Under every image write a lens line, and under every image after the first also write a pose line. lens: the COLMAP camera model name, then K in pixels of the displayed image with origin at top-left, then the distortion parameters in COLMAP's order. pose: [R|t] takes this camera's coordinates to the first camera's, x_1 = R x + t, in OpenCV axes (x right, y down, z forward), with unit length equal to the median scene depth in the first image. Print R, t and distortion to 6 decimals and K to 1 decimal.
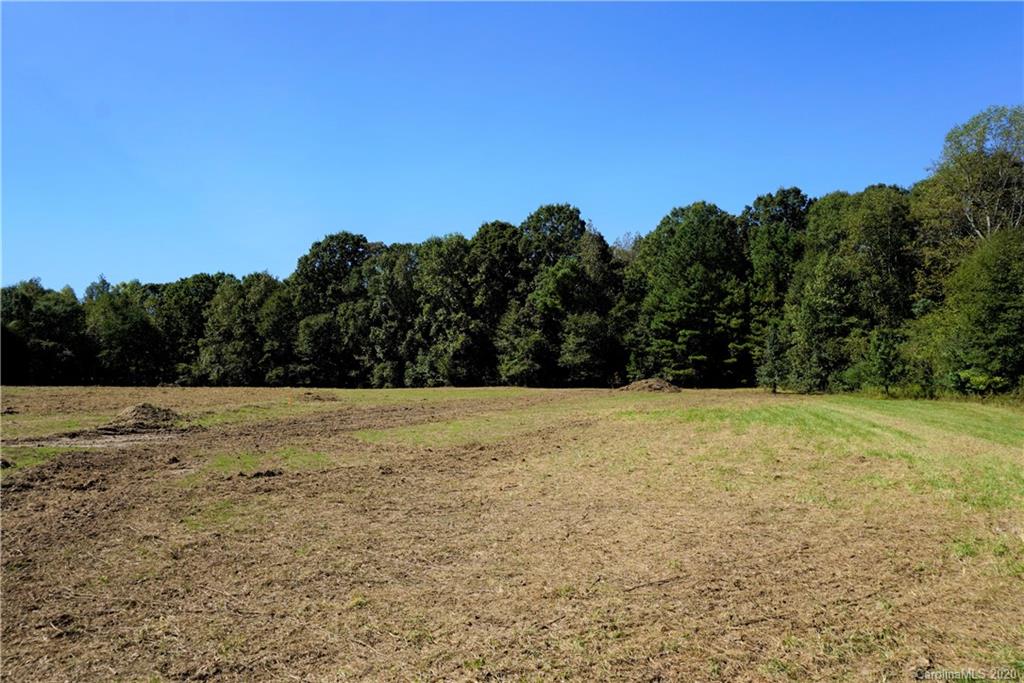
lens RADIAL K [[690.9, 0, 513.6], [0, 690.9, 336.9], [0, 0, 1]] dist [-0.042350, 0.035507]
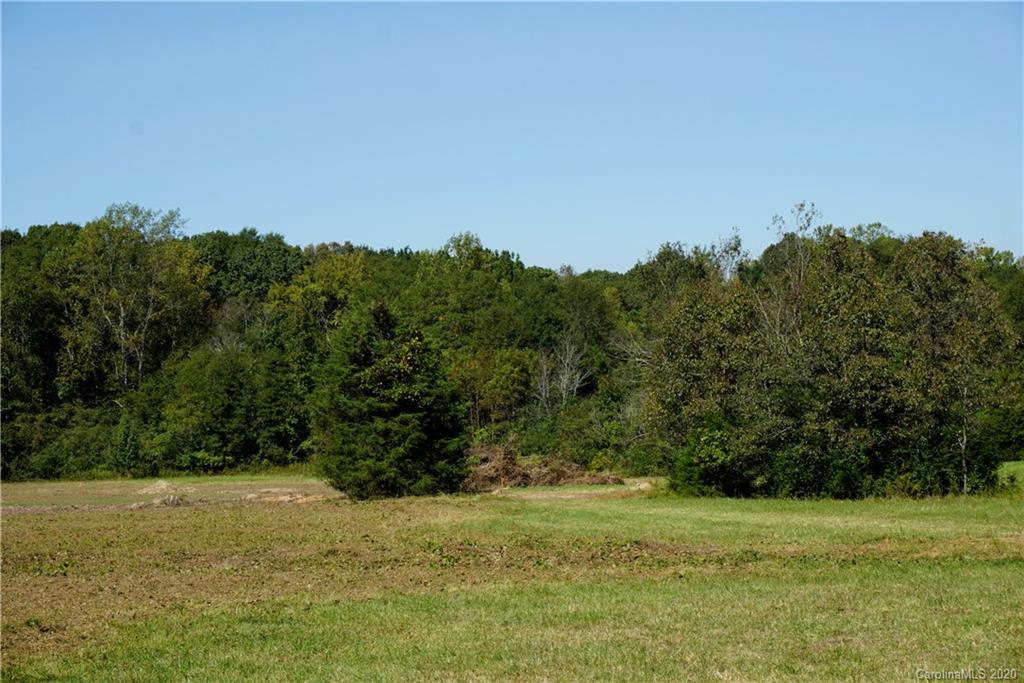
lens RADIAL K [[1999.7, 0, 511.5], [0, 1999.7, 350.7], [0, 0, 1]] dist [0.034453, 0.000000]
pose [[0.355334, 0.019401, 0.934538, -2.675619], [-0.014758, 0.999776, -0.015144, -0.095309], [-0.934623, -0.008411, 0.355541, -0.897926]]
